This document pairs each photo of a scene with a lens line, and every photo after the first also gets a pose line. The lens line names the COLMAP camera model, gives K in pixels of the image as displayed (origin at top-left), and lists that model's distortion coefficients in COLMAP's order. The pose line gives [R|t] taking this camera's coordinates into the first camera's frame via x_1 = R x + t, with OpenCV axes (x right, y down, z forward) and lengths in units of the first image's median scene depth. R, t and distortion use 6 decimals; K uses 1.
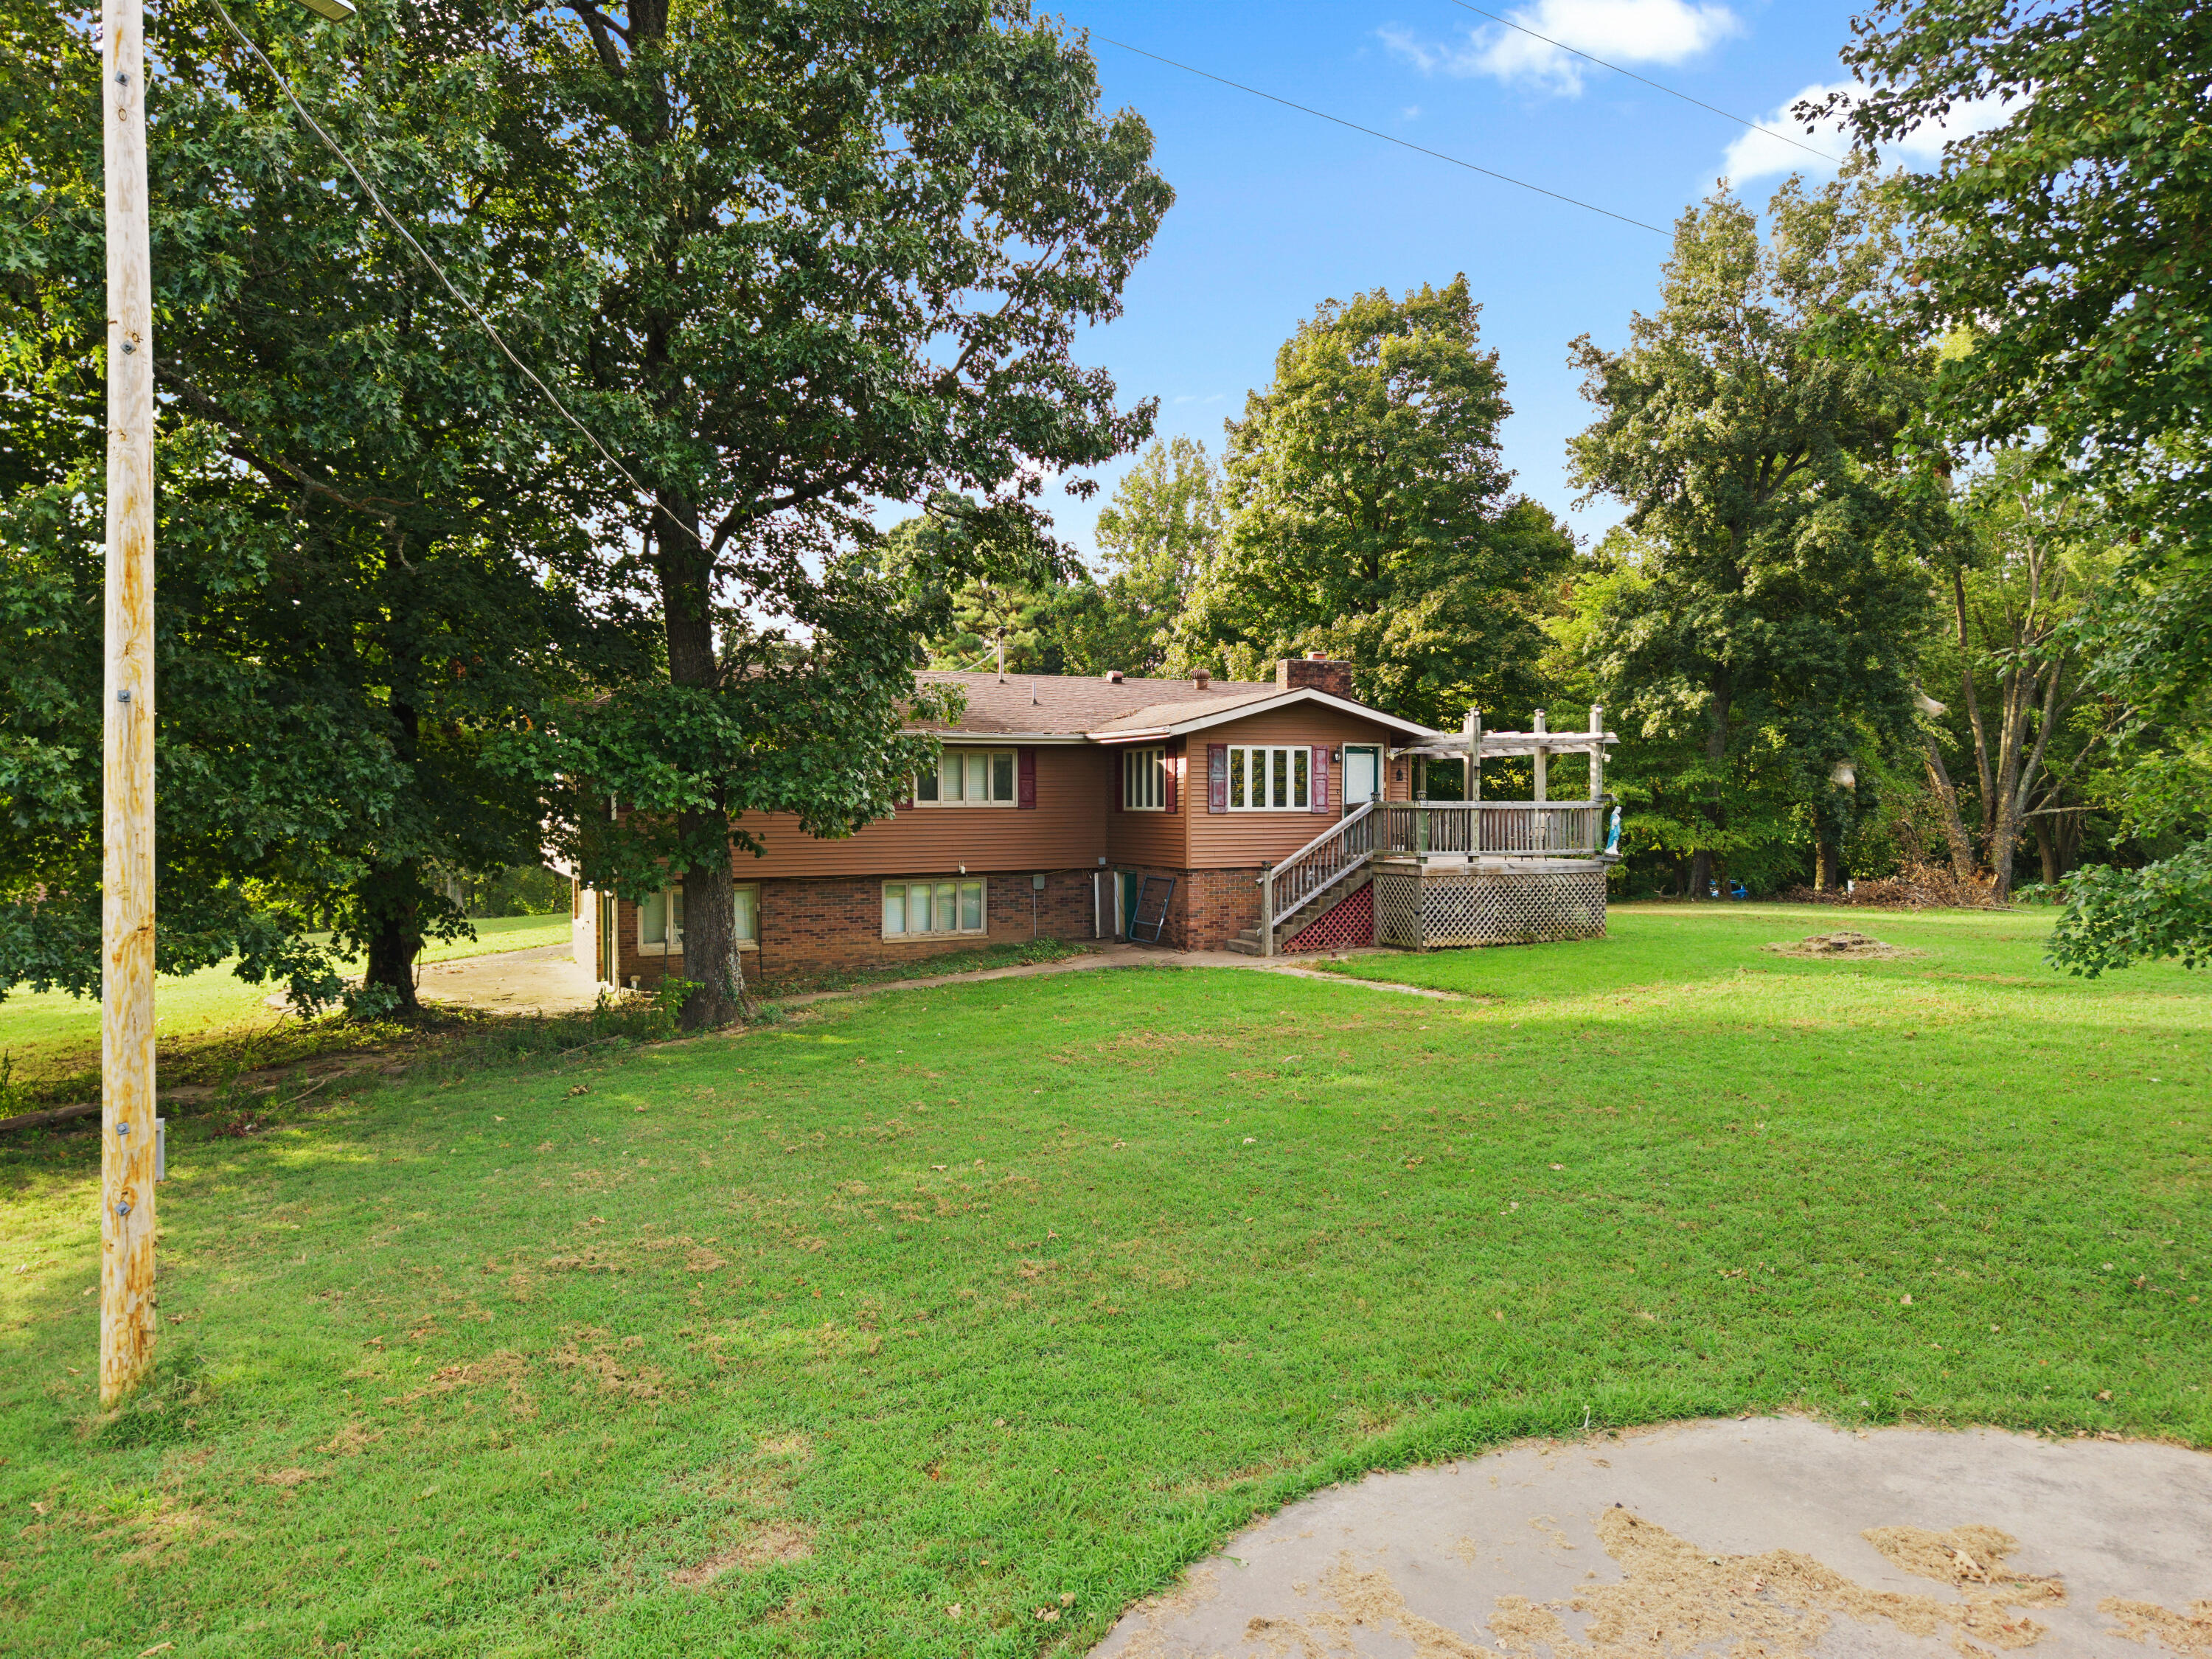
lens RADIAL K [[1456.6, 0, 1095.4], [0, 1456.6, 829.9], [0, 0, 1]] dist [0.046510, -0.068696]
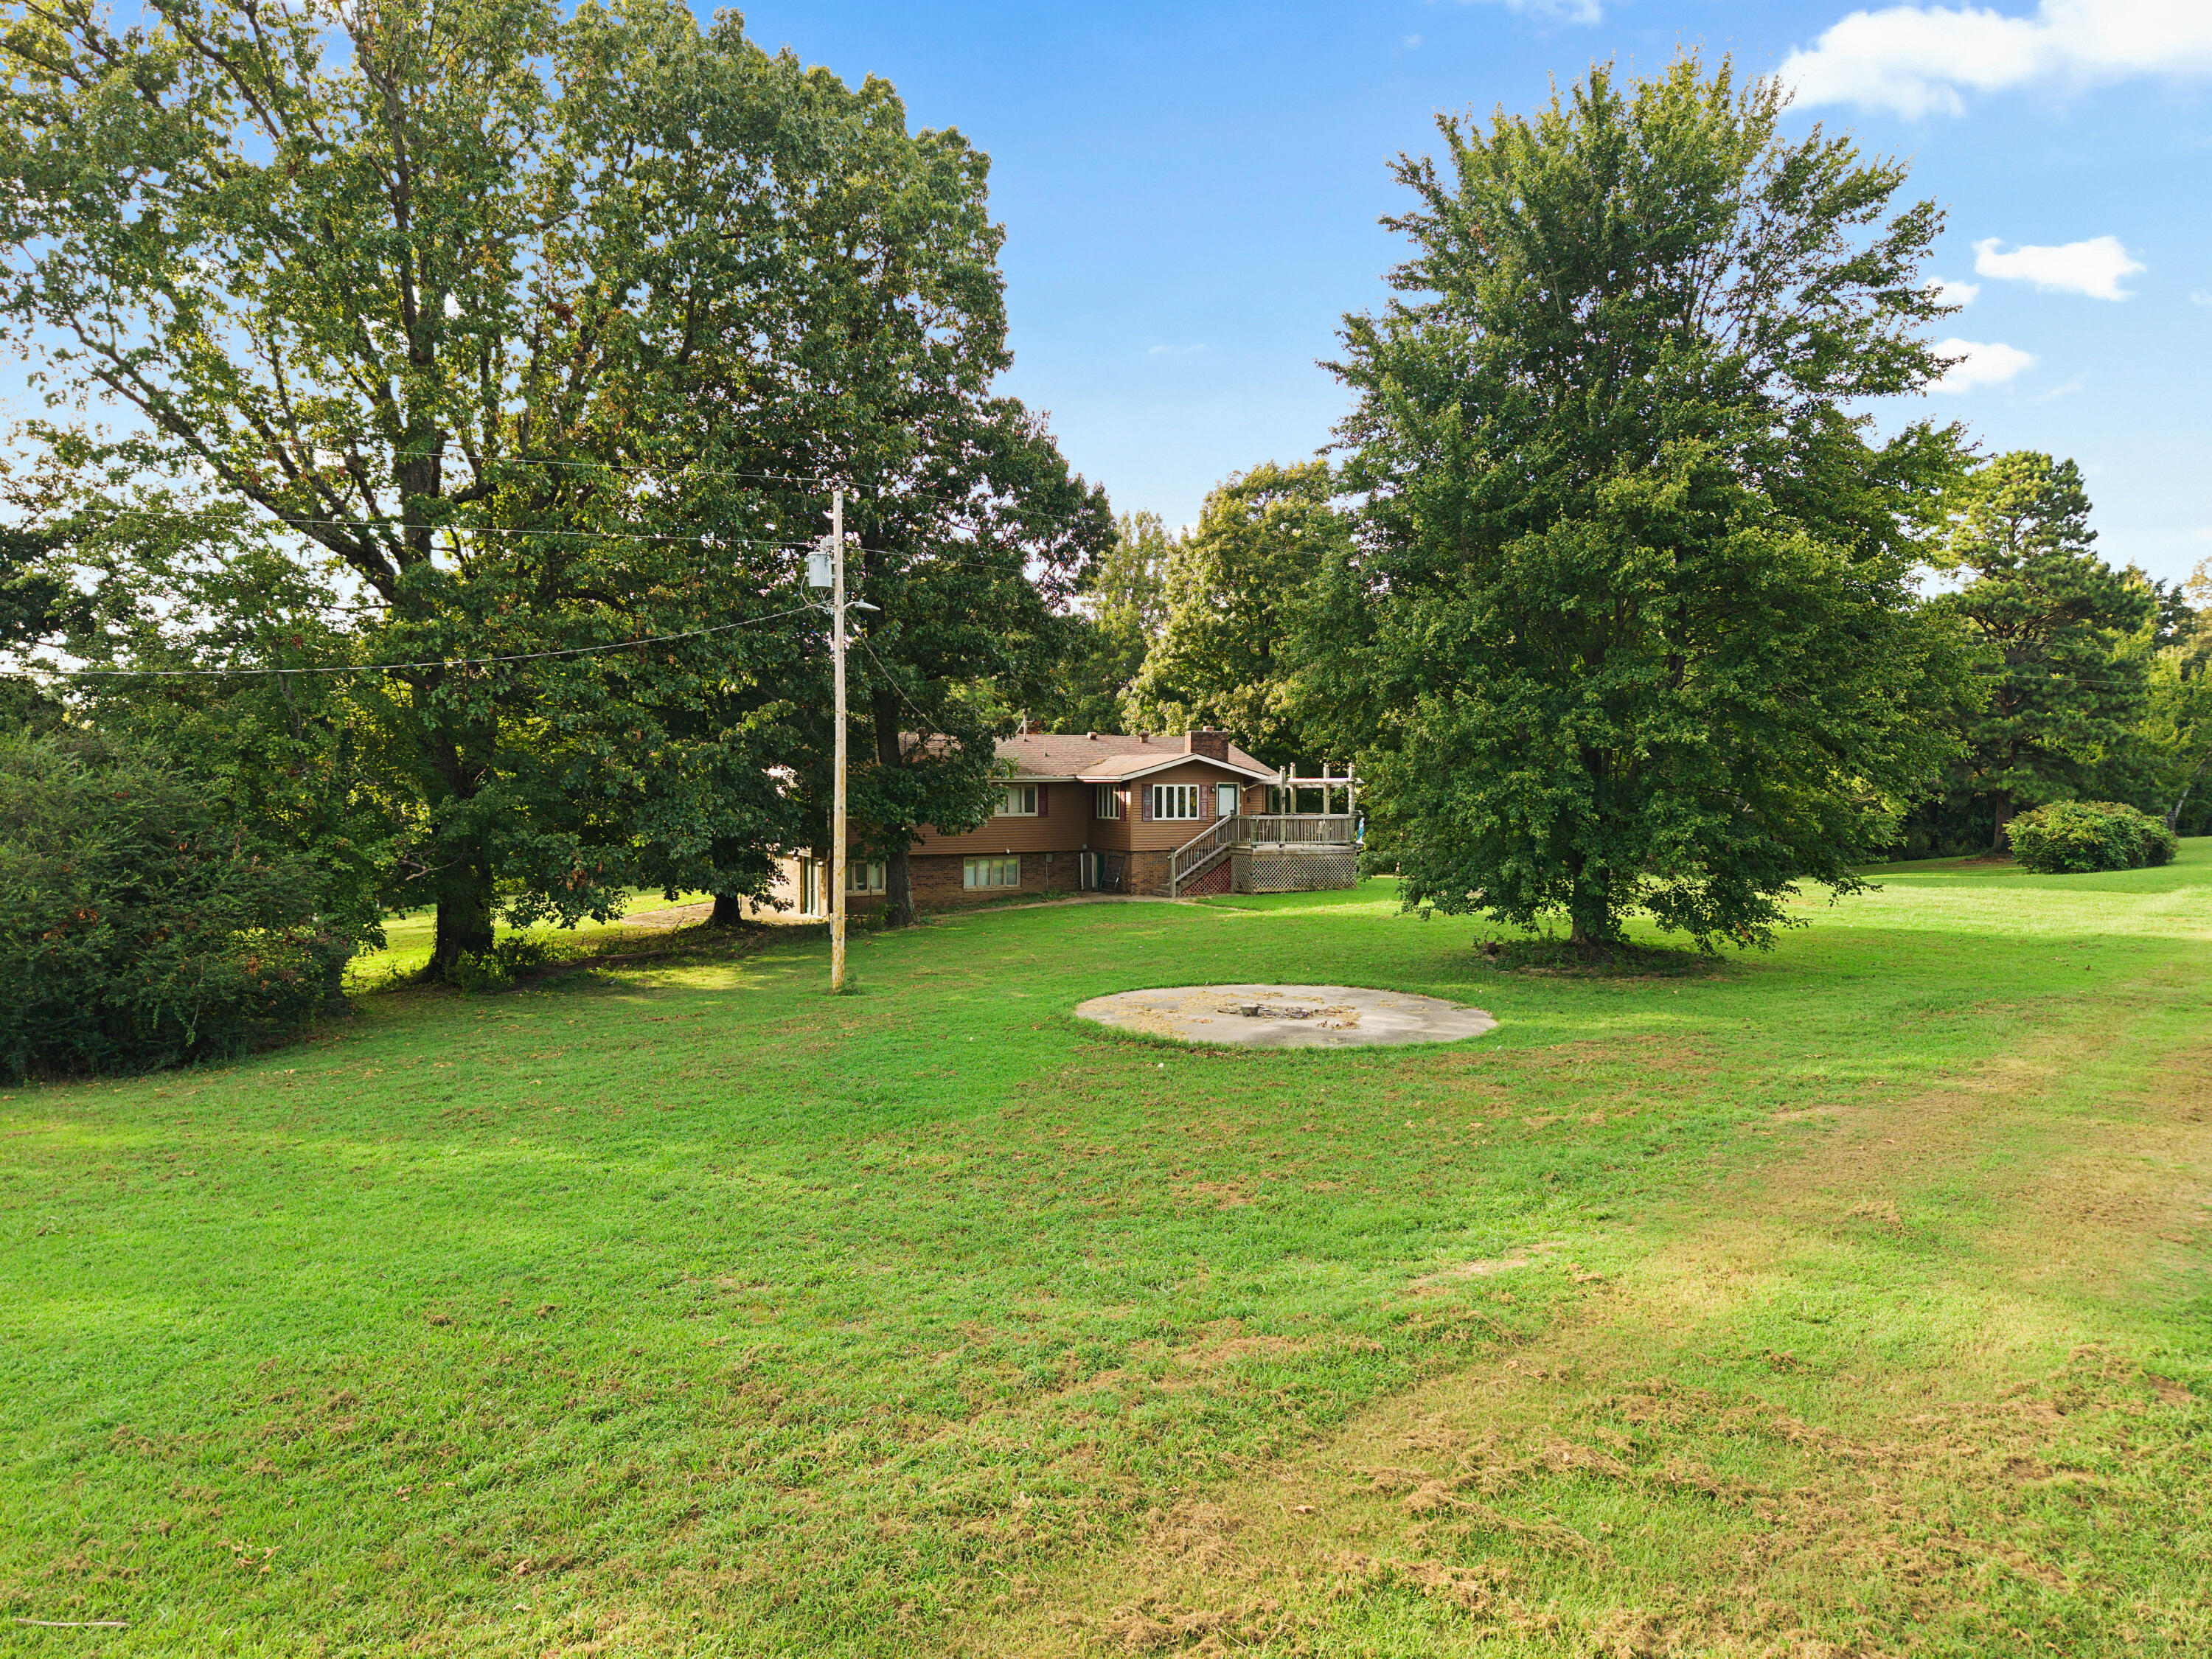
lens RADIAL K [[1456.6, 0, 1095.4], [0, 1456.6, 829.9], [0, 0, 1]] dist [0.046510, -0.068696]
pose [[0.999850, 0.001936, 0.017240, -0.013436], [-0.002175, 0.999901, 0.013891, -0.023883], [-0.017211, -0.013927, 0.999755, -0.791933]]
